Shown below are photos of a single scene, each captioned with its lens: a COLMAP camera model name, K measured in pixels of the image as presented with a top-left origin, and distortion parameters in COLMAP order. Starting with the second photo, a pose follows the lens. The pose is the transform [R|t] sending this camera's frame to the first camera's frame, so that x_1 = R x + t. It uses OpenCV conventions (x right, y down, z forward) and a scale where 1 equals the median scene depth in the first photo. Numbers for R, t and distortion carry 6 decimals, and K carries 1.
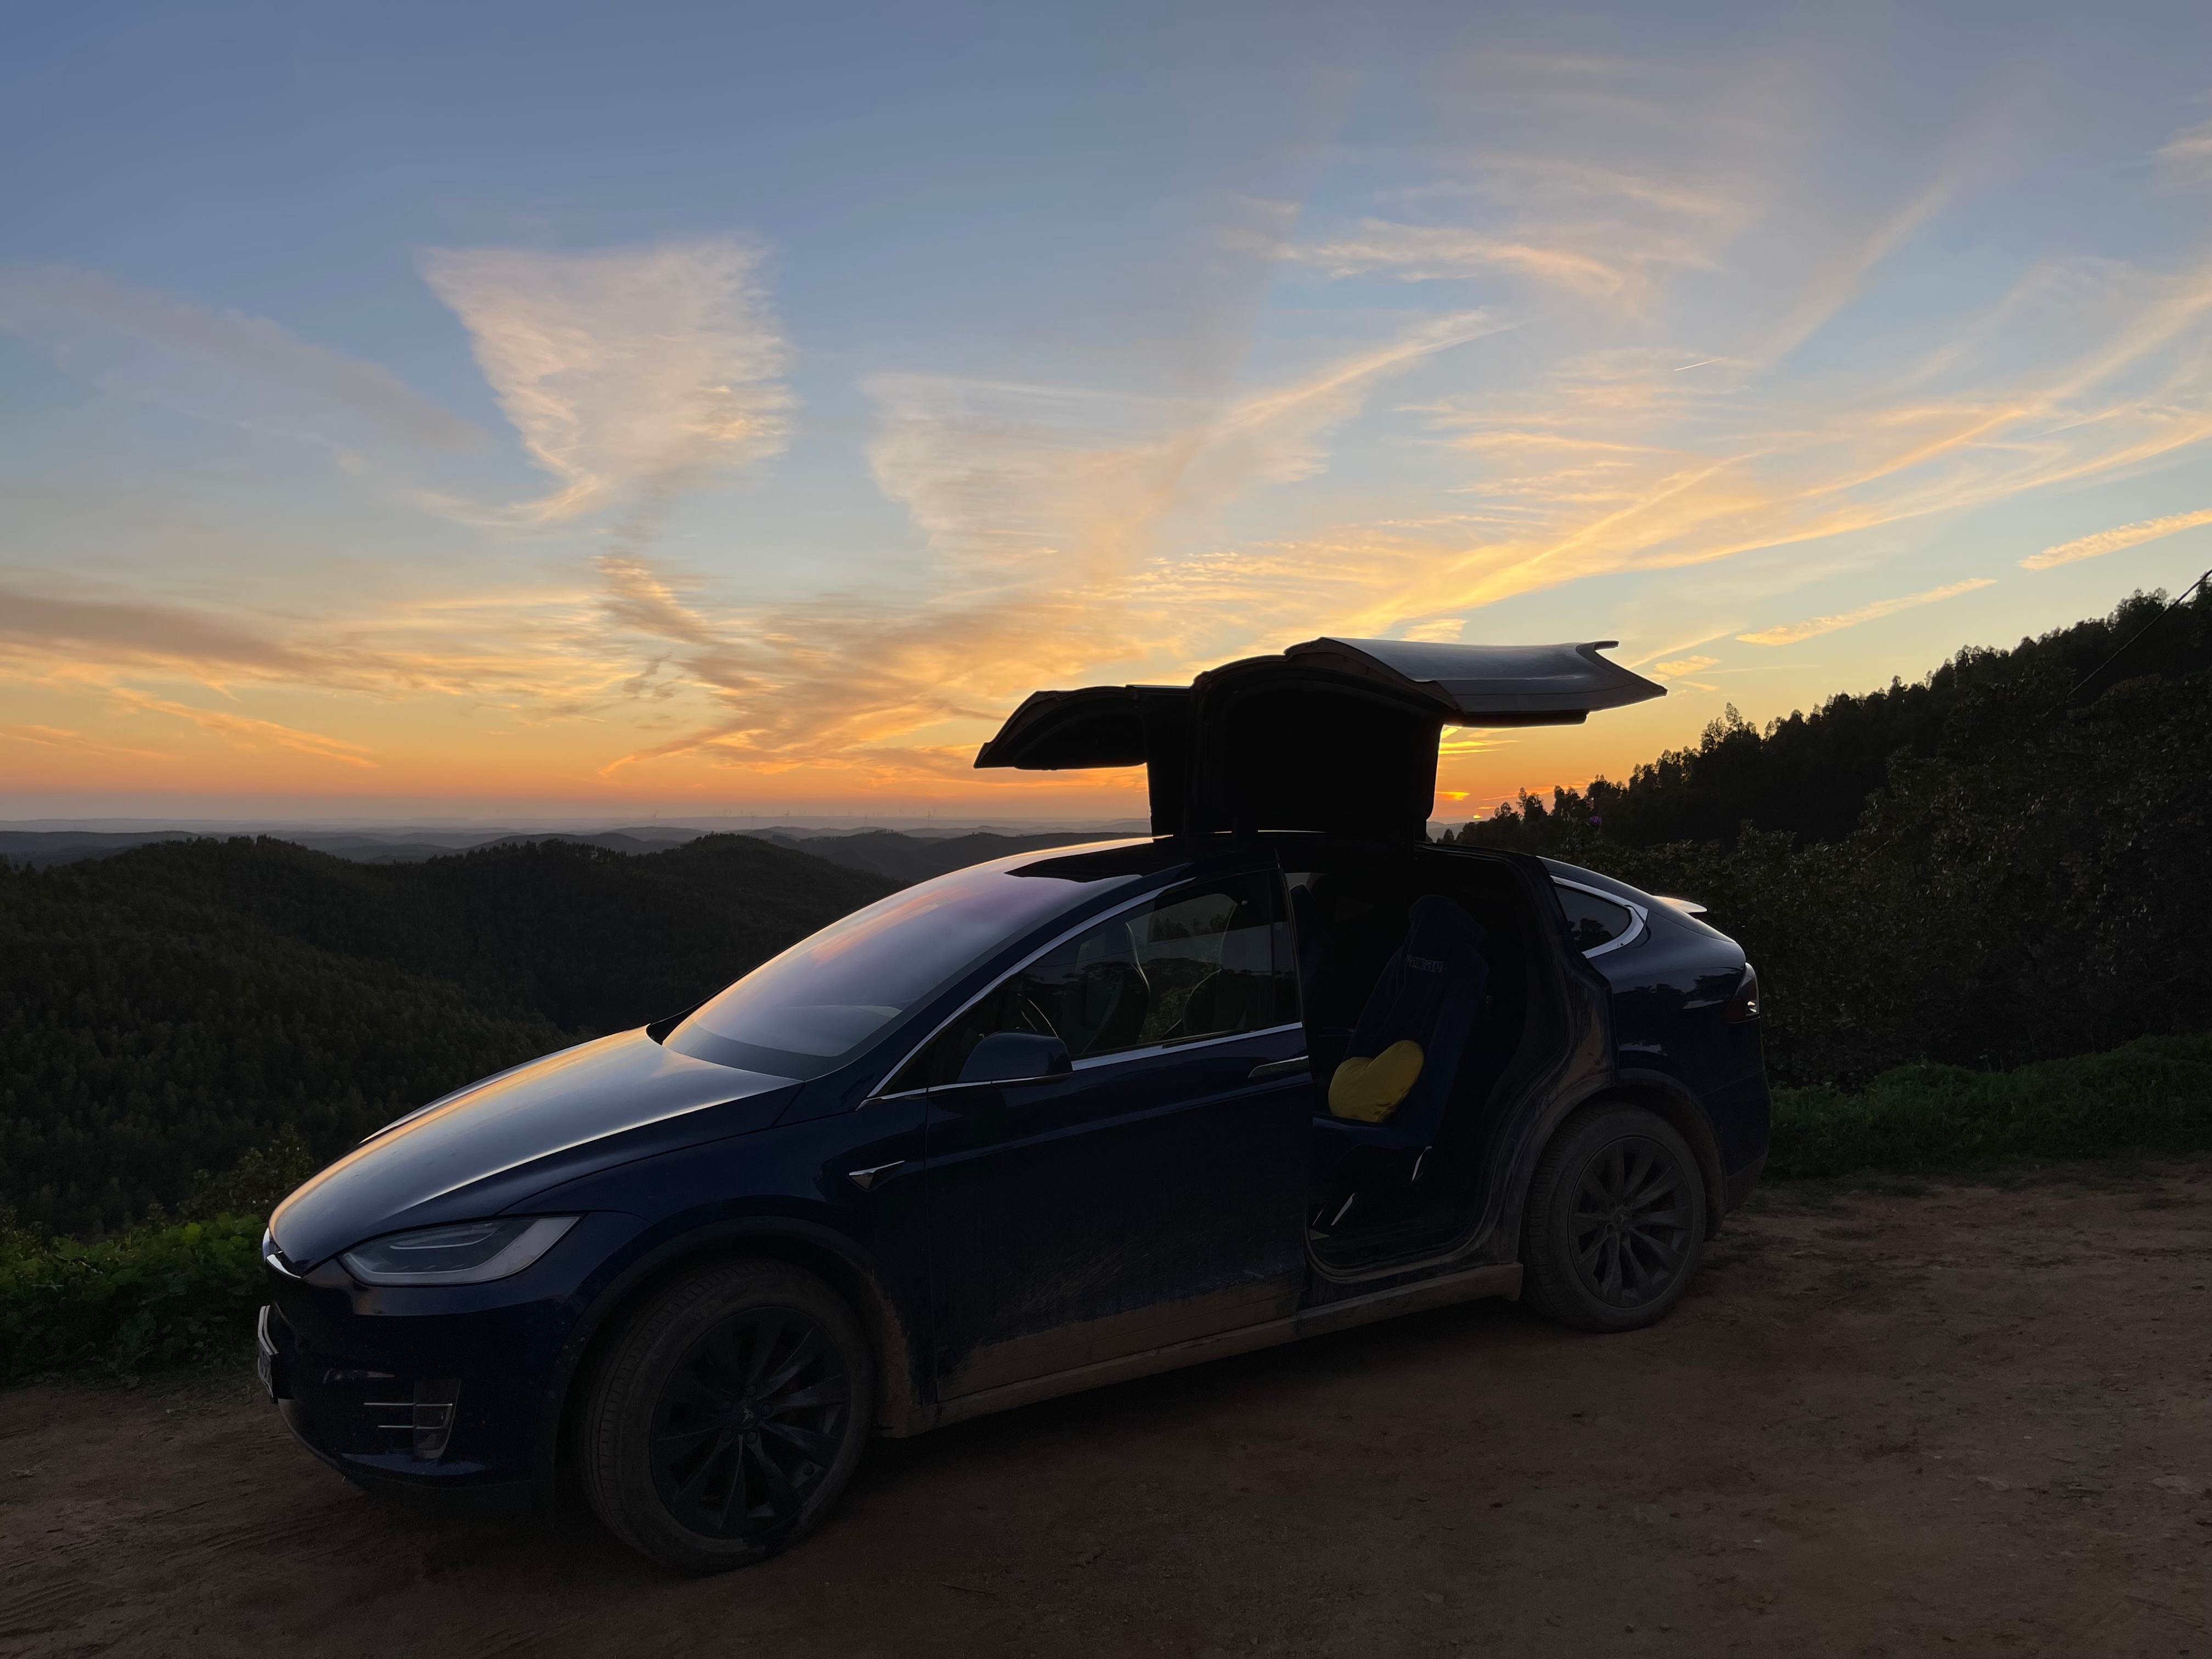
lens RADIAL K [[1684.0, 0, 1089.0], [0, 1684.0, 851.1], [0, 0, 1]] dist [0.067203, -0.080818]
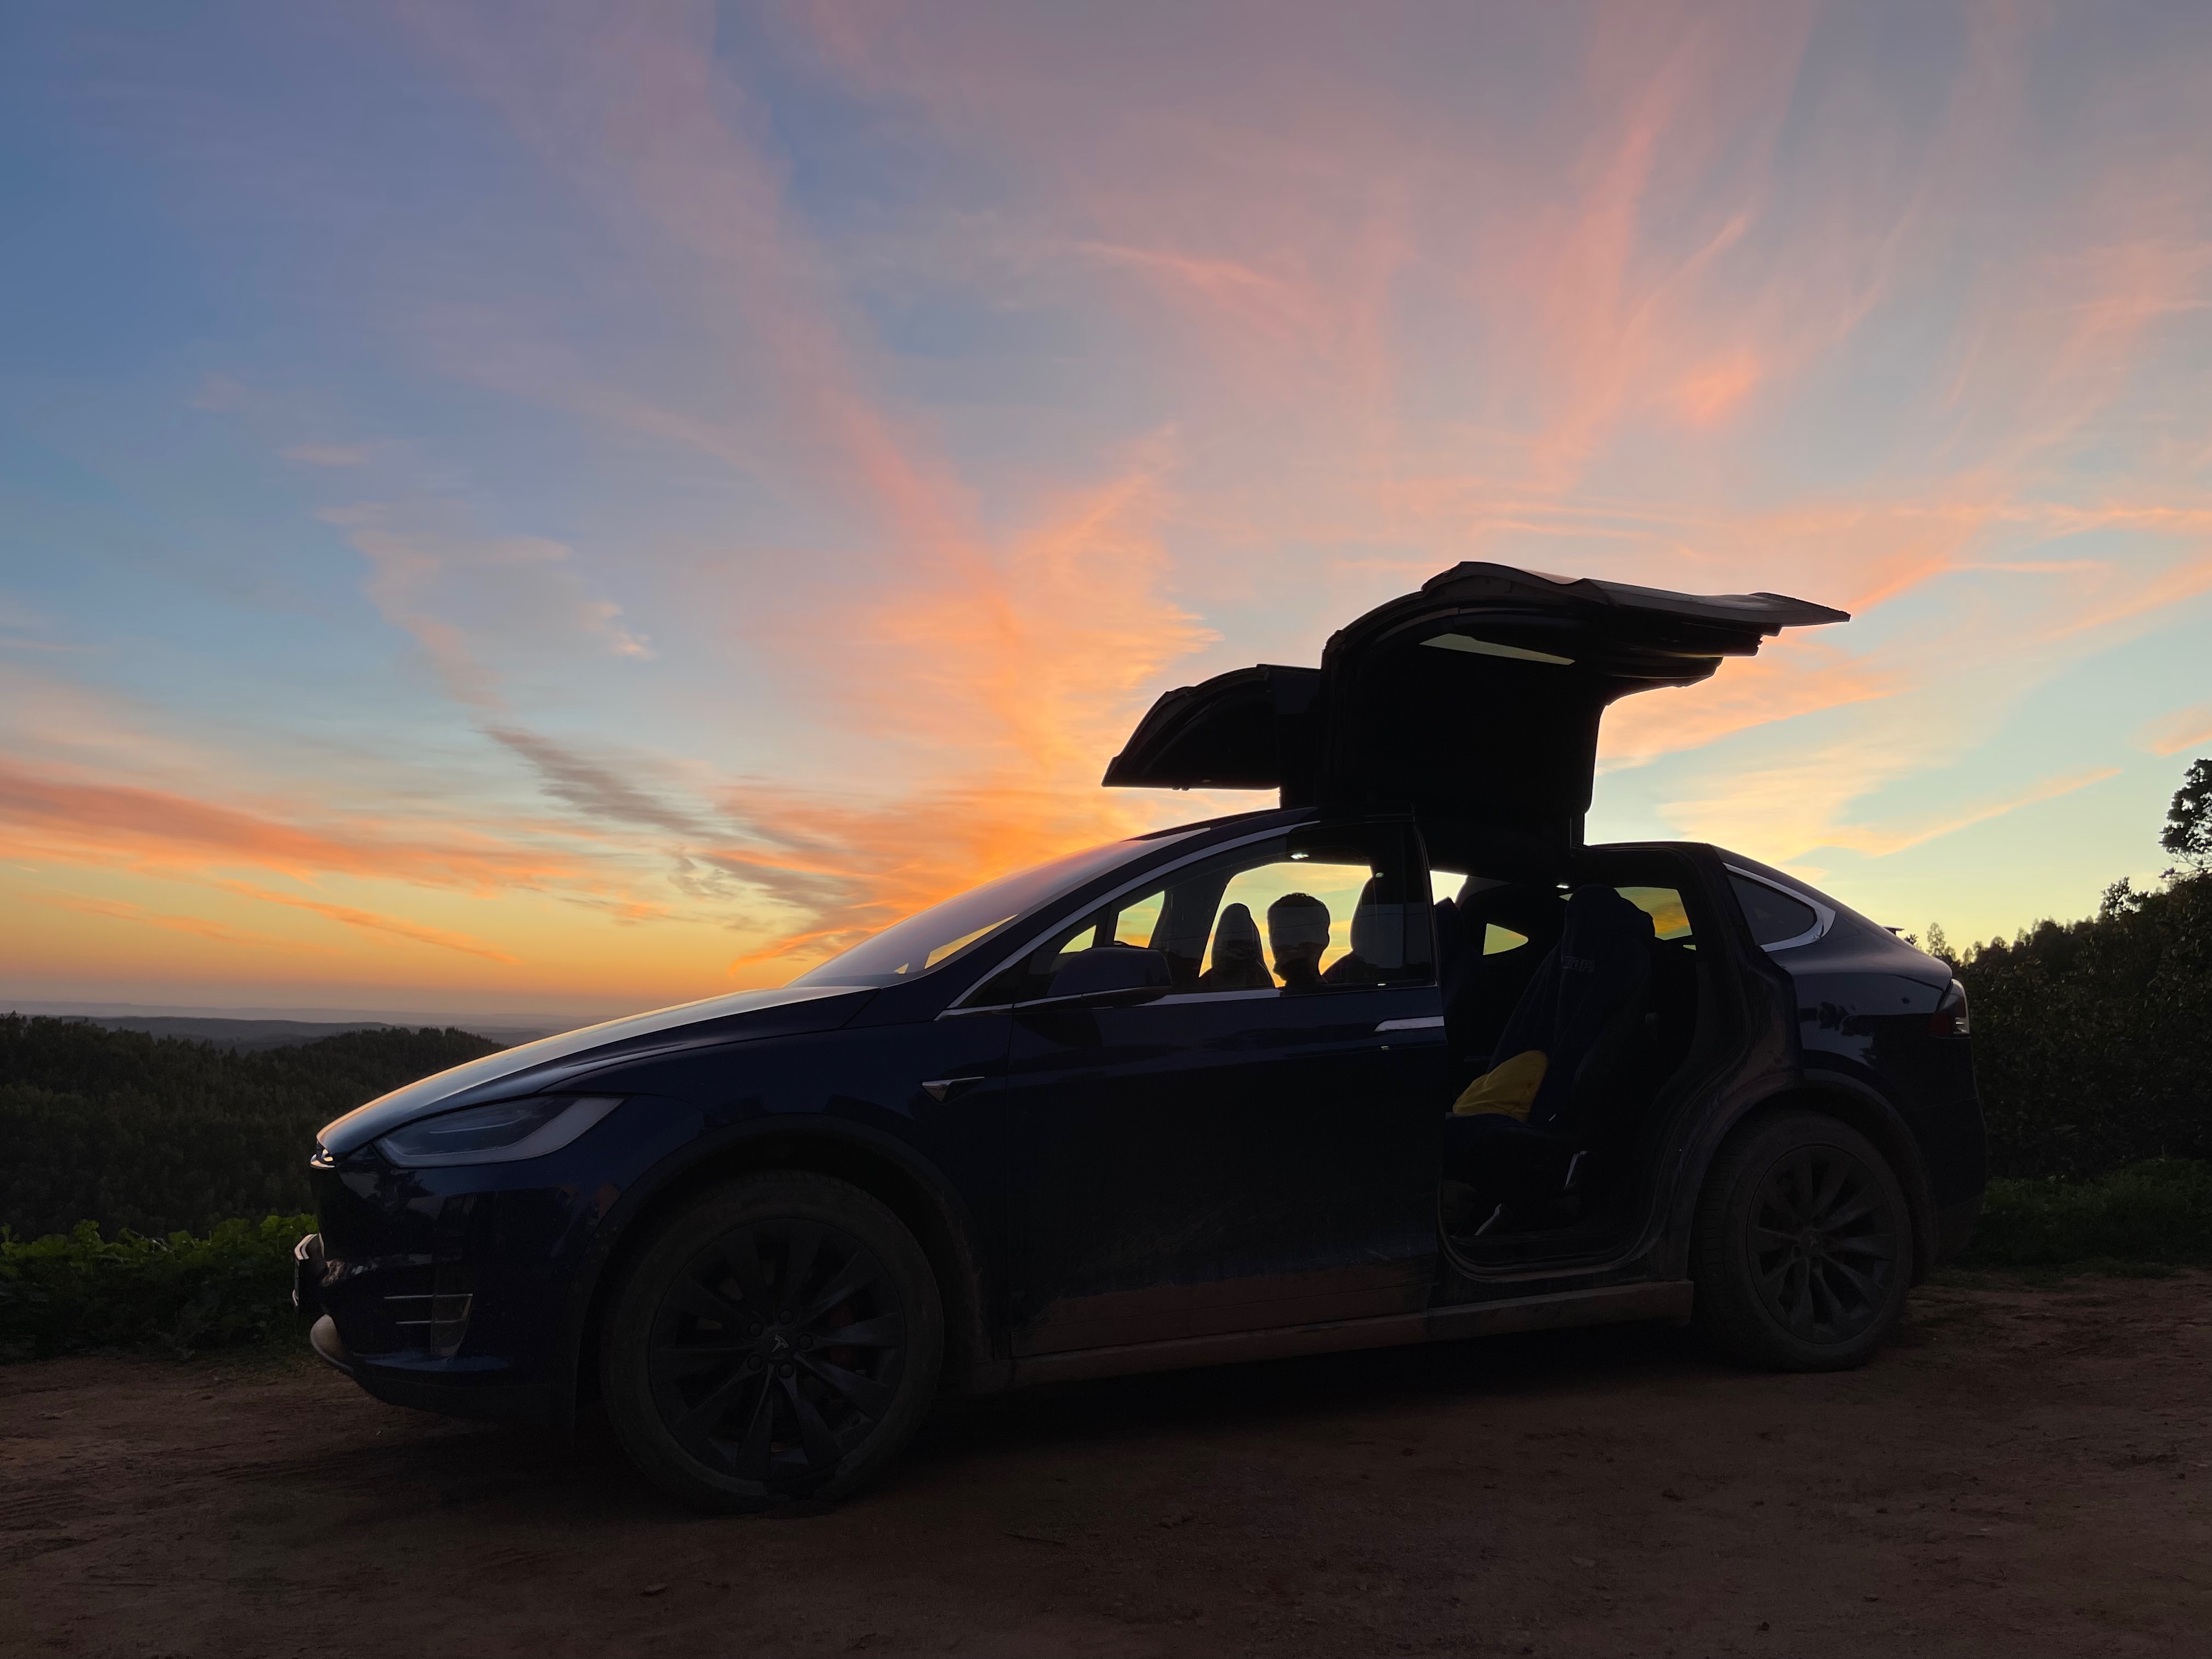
lens RADIAL K [[1684.0, 0, 1089.6], [0, 1684.0, 852.4], [0, 0, 1]] dist [0.067203, -0.080818]
pose [[0.995146, 0.018629, -0.096628, 0.022946], [-0.030626, 0.991784, -0.124203, 0.124312], [0.093520, 0.126559, 0.987541, 0.068132]]
